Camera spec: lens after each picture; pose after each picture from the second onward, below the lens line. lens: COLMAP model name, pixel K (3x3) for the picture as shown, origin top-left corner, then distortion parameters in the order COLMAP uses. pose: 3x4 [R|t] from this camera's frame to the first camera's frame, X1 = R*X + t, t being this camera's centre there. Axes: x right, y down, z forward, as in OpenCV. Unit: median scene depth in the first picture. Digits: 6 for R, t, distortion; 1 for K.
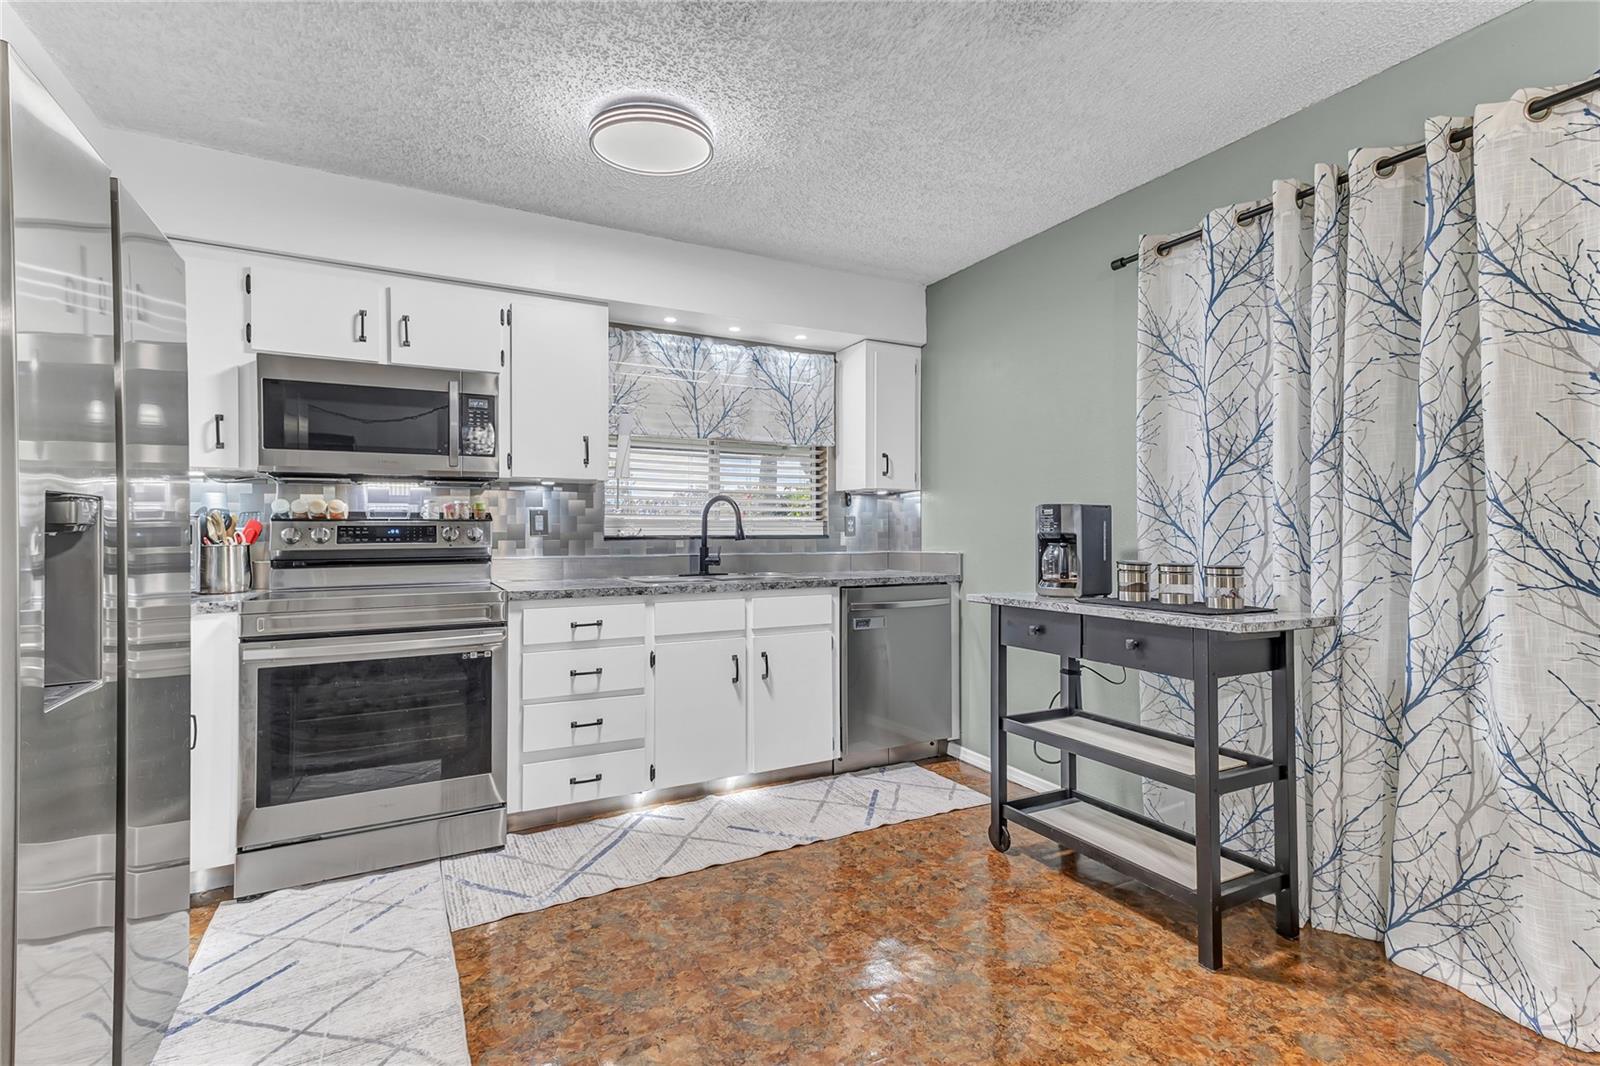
lens RADIAL K [[745.4, 0, 798.1], [0, 745.4, 527.3], [0, 0, 1]] dist [0.028533, 0.000036]
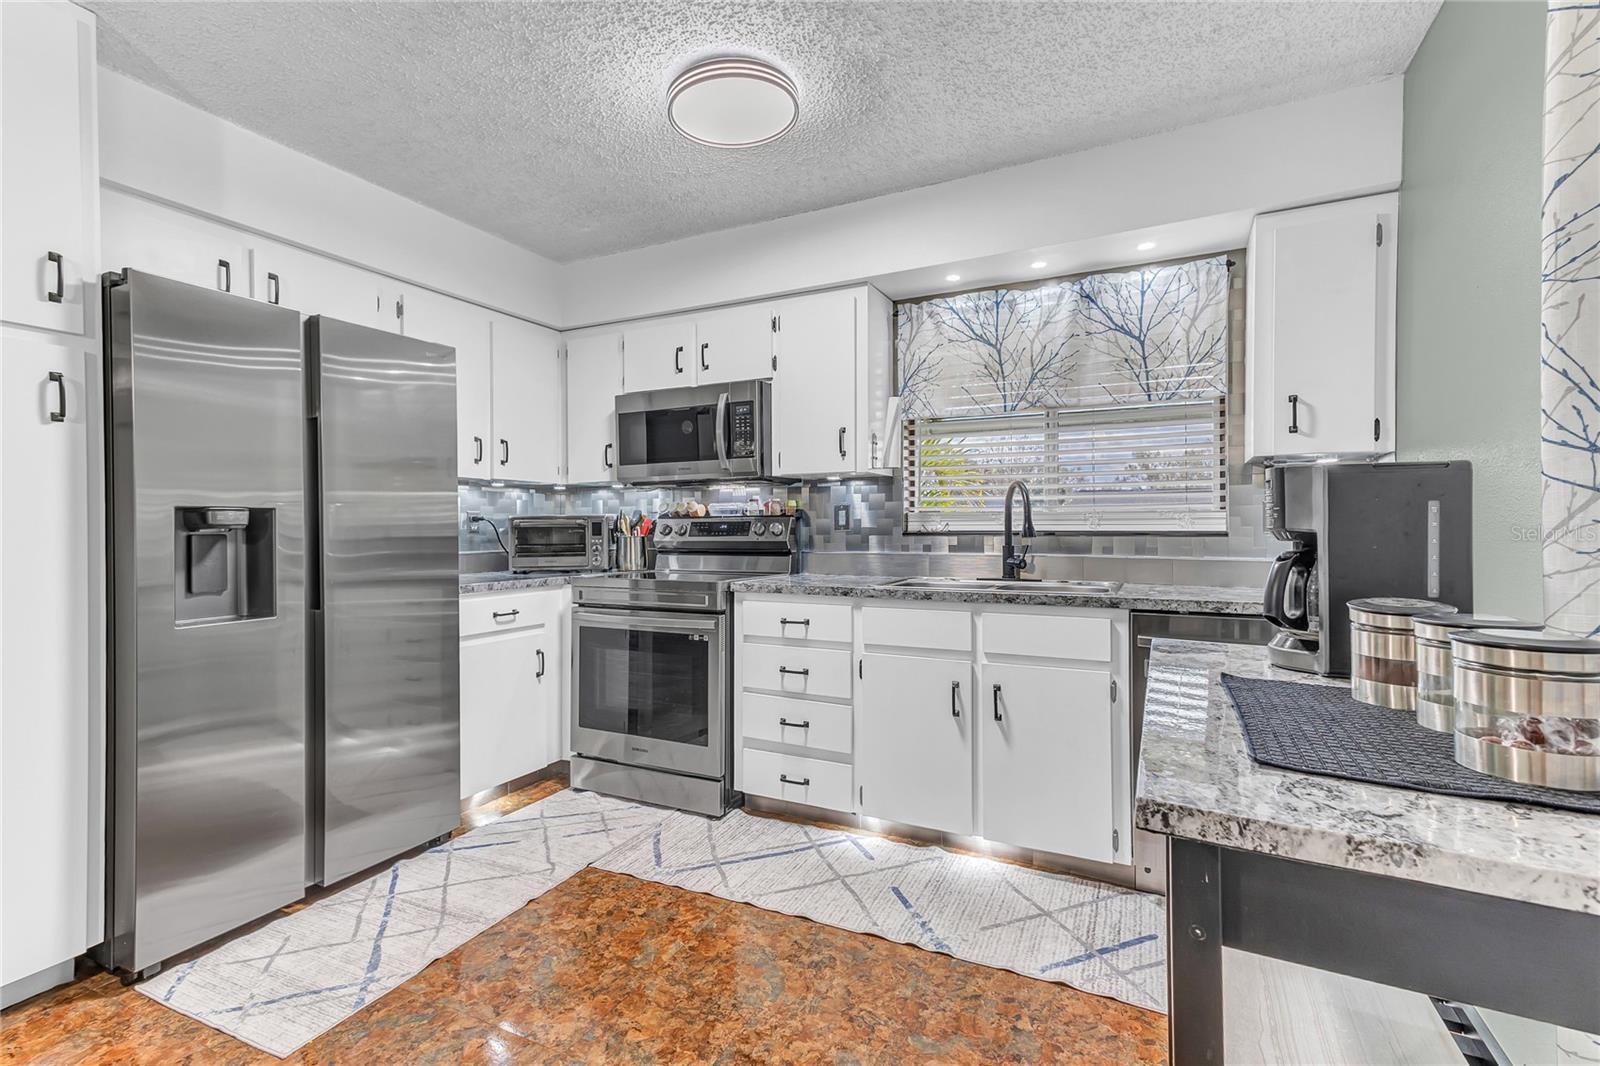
lens RADIAL K [[732.6, 0, 794.5], [0, 732.6, 528.6], [0, 0, 1]] dist [0.026459, -0.000017]
pose [[0.582234, 0.002065, -0.813019, 0.467152], [0.004811, 0.999971, 0.005985, 0.002391], [0.813007, -0.007396, 0.582207, 0.418836]]
